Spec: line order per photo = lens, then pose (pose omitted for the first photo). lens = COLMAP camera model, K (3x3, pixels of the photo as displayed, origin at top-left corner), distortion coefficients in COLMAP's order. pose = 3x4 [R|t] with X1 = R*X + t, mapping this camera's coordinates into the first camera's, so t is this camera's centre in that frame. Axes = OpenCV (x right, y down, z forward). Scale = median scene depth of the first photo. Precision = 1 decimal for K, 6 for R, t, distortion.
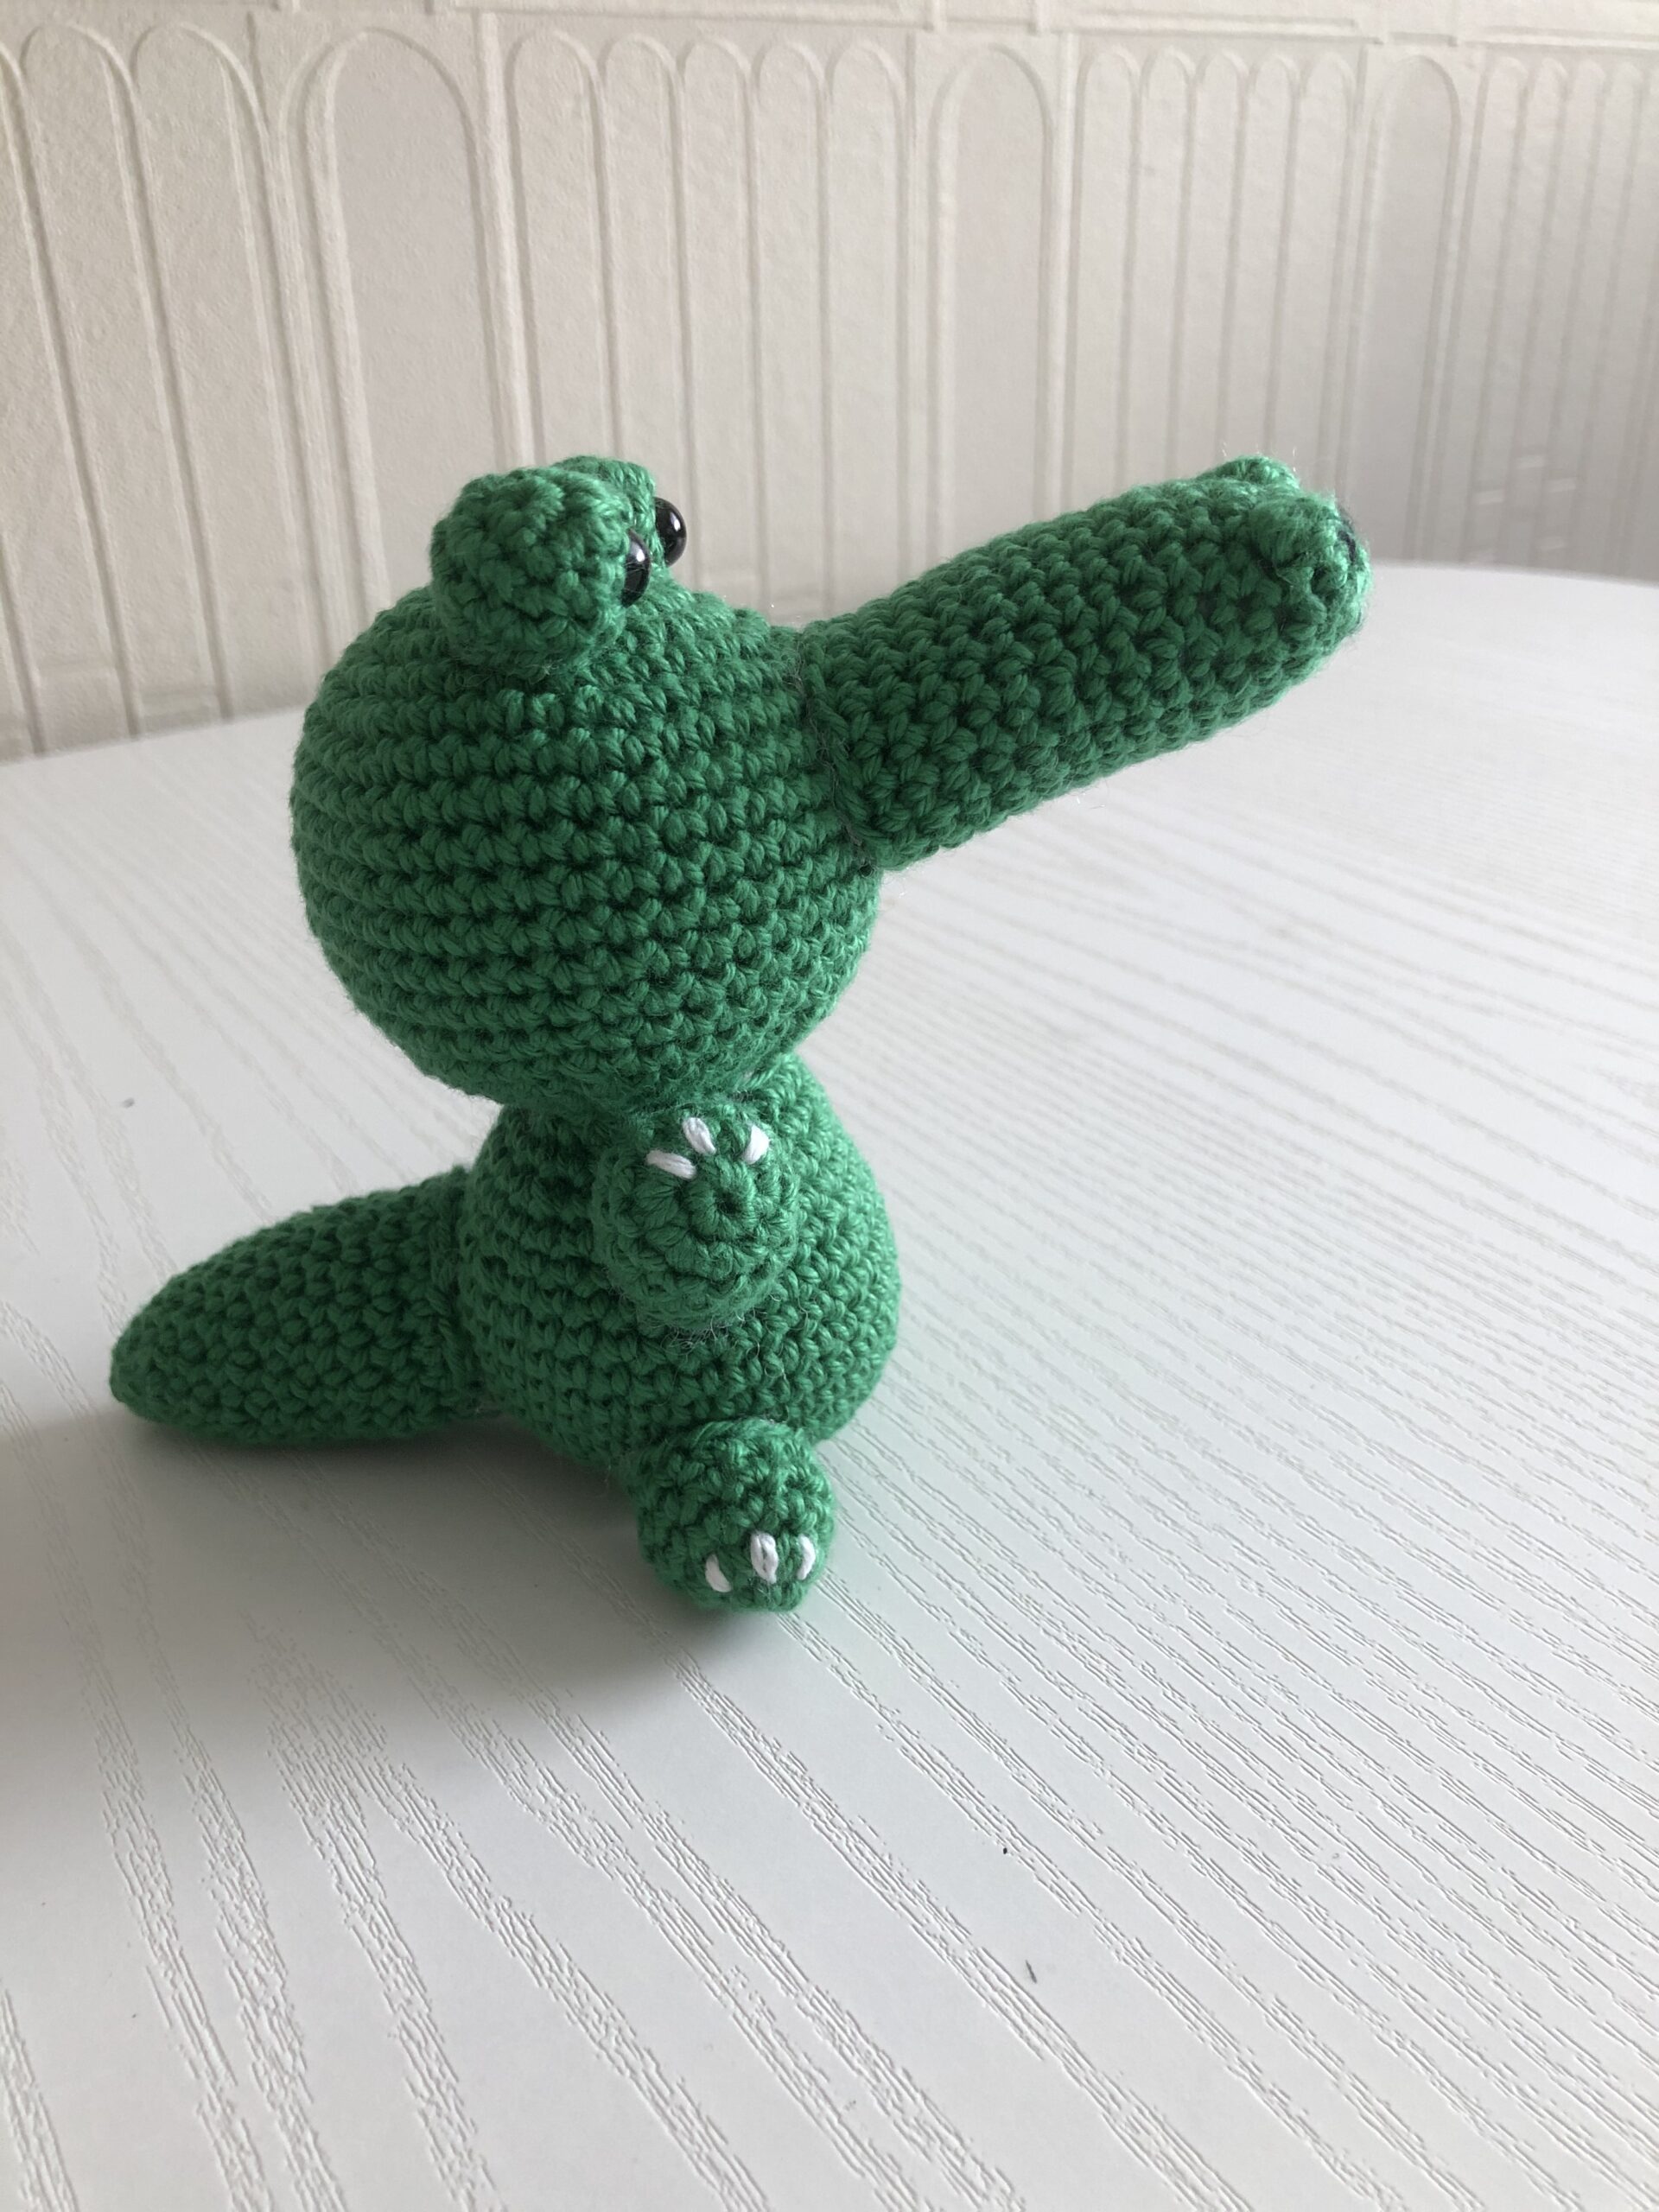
lens RADIAL K [[1791.4, 0, 829.5], [0, 1791.4, 1106.0], [0, 0, 1]] dist [-0.002089, -0.013152]
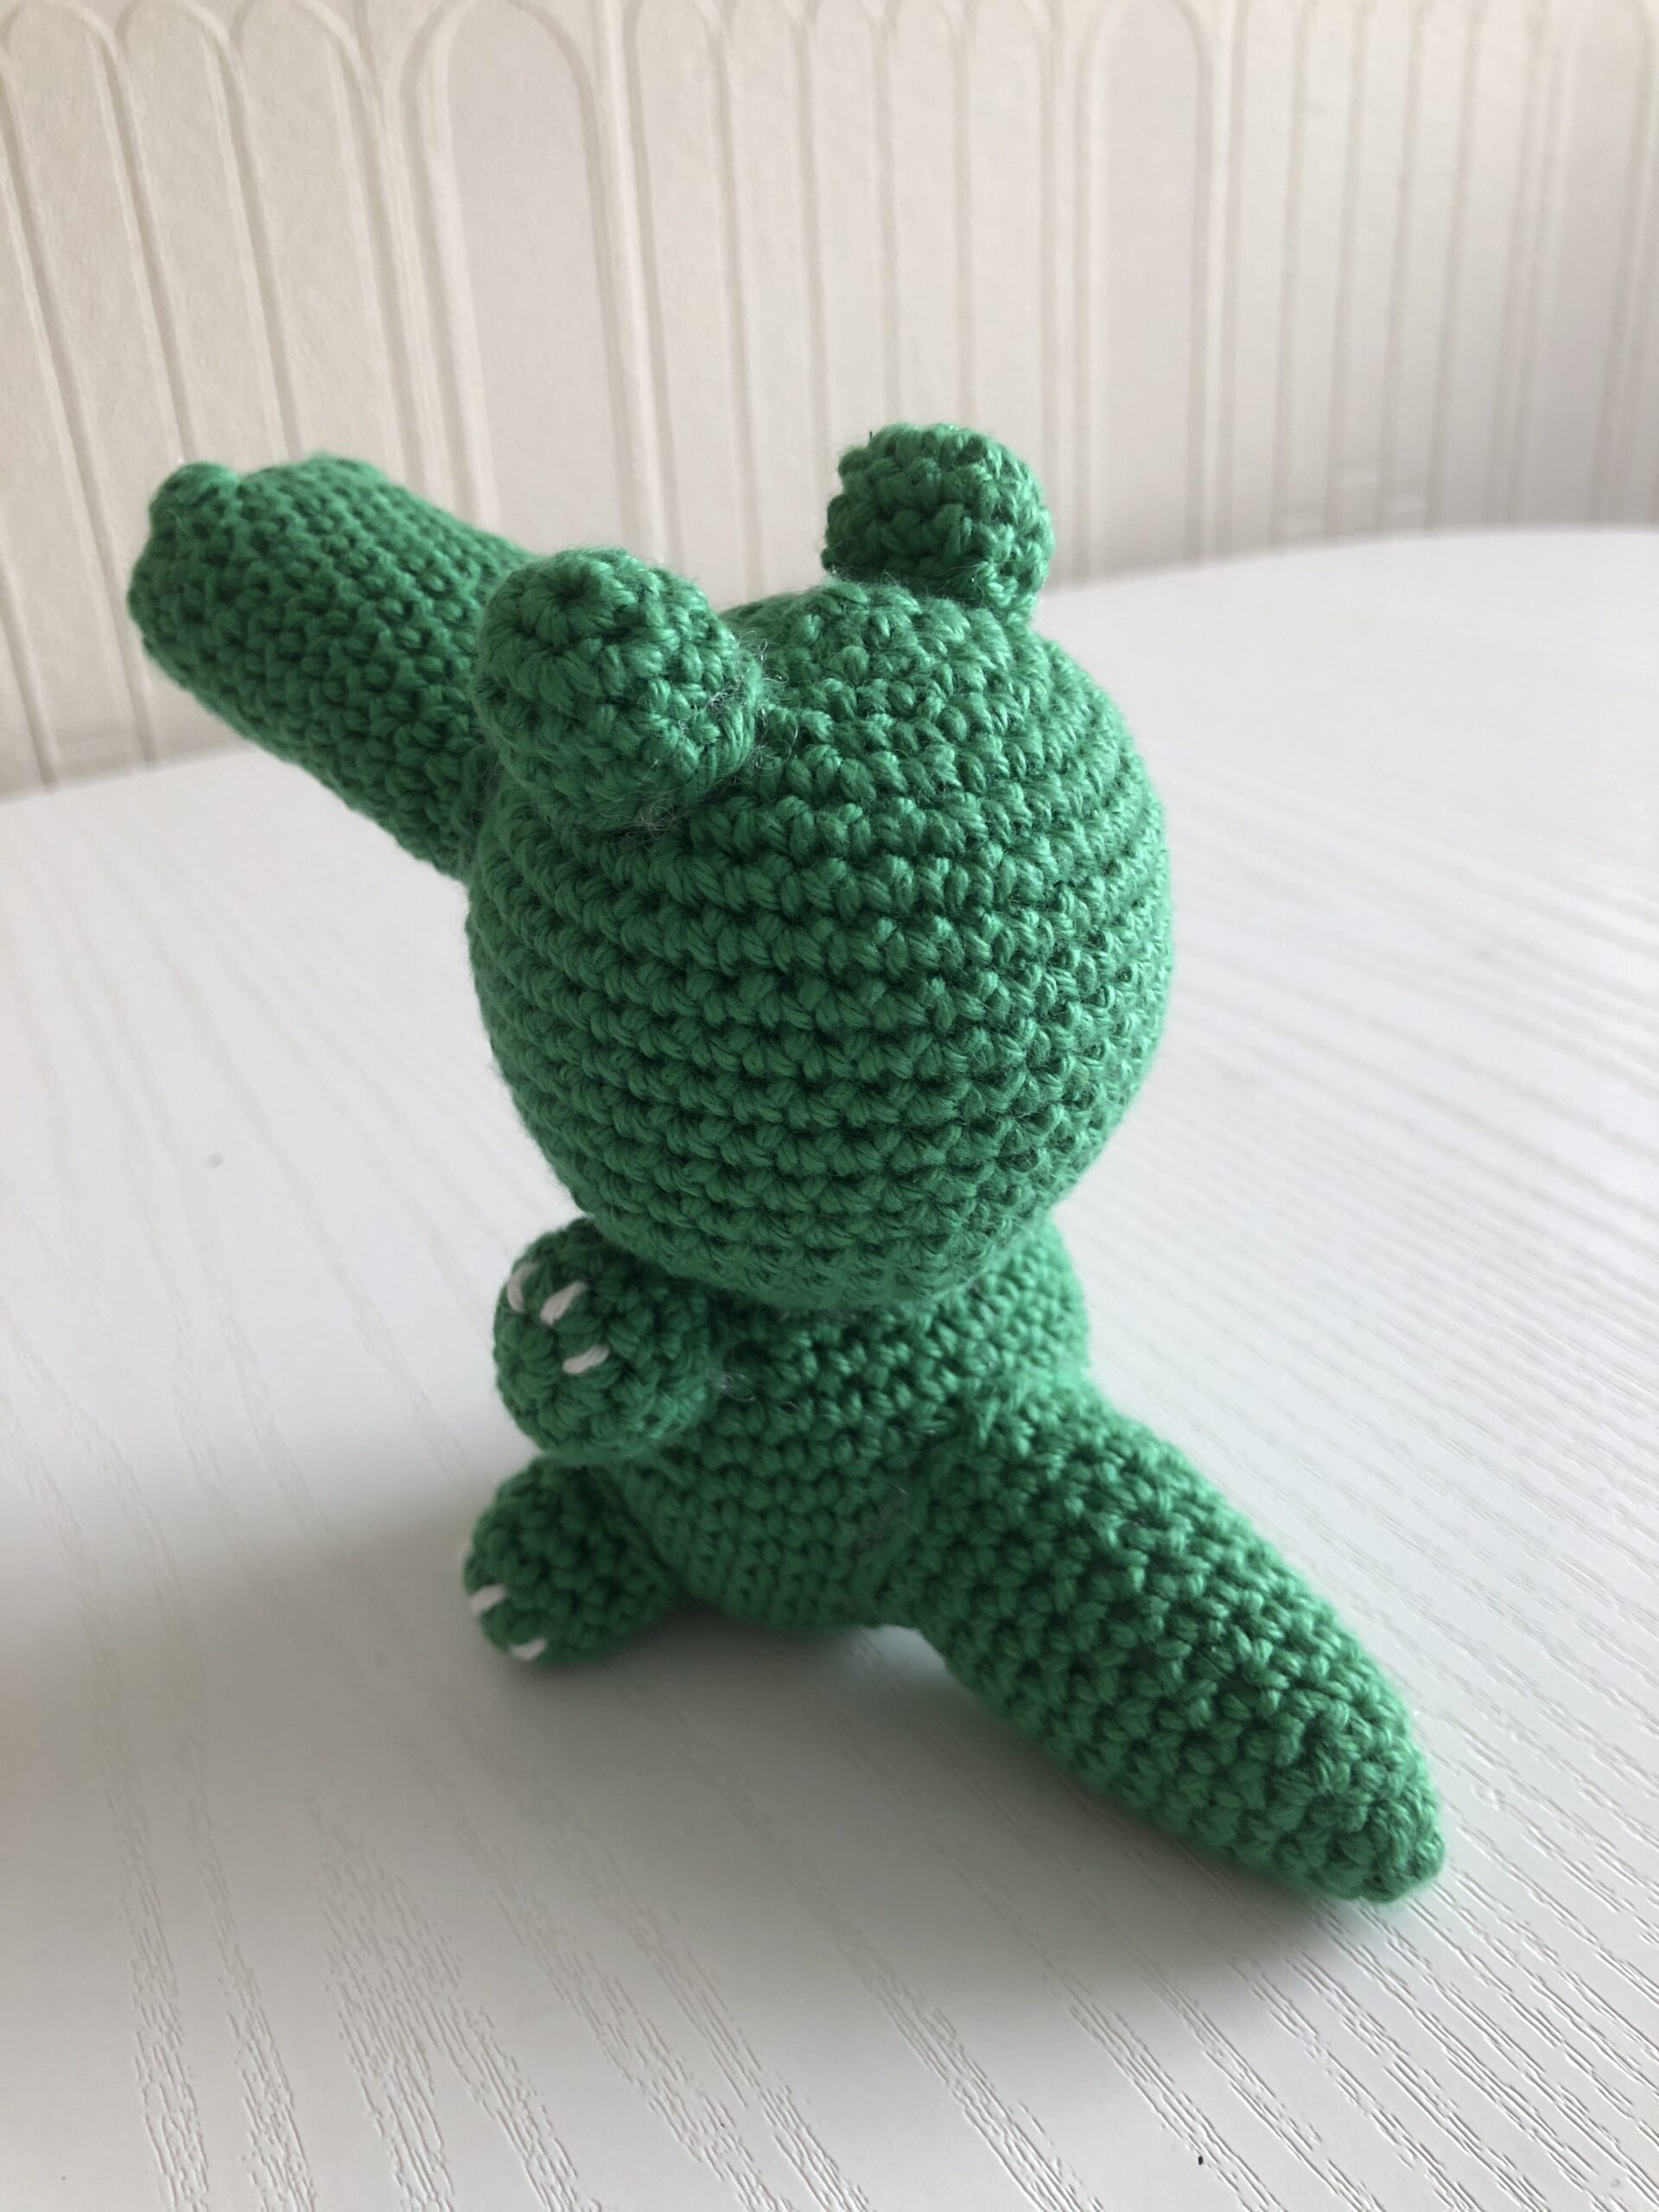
lens RADIAL K [[1814.3, 0, 816.4], [0, 1814.3, 1105.0], [0, 0, 1]] dist [-0.060828, 0.065394]
pose [[0.996700, 0.000673, -0.081167, -0.005452], [0.000474, 0.999900, 0.014118, -0.039473], [0.081168, -0.014110, 0.996601, 0.092171]]
